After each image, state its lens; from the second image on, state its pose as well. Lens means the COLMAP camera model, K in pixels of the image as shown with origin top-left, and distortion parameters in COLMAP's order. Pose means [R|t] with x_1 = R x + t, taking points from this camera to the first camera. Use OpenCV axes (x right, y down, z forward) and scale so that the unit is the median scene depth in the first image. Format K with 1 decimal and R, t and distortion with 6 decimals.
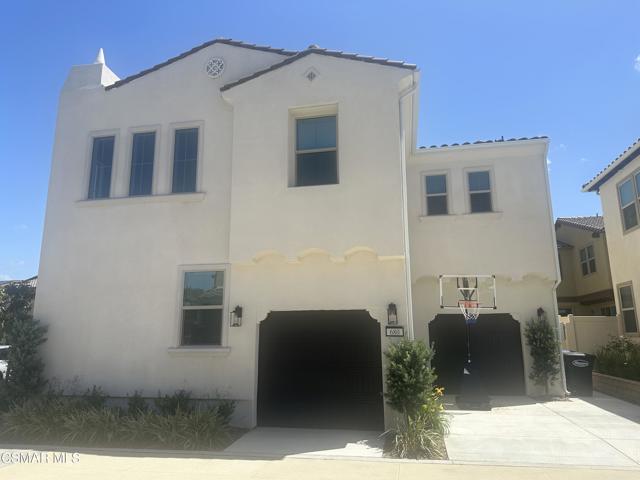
lens RADIAL K [[444.6, 0, 320.0], [0, 444.6, 240.0], [0, 0, 1]] dist [0.108386, -0.159374]
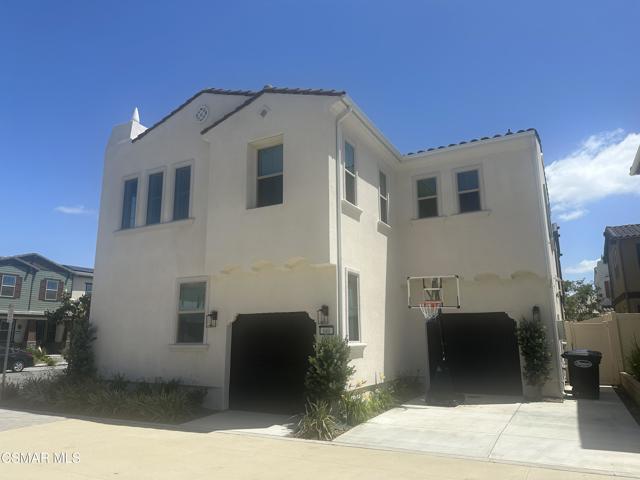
lens RADIAL K [[444.6, 0, 320.0], [0, 444.6, 240.0], [0, 0, 1]] dist [0.108386, -0.159374]
pose [[0.954987, -0.061724, -0.290155, 0.420227], [0.062376, 0.998028, -0.007008, -0.015633], [0.290015, -0.011406, 0.956954, -0.075871]]
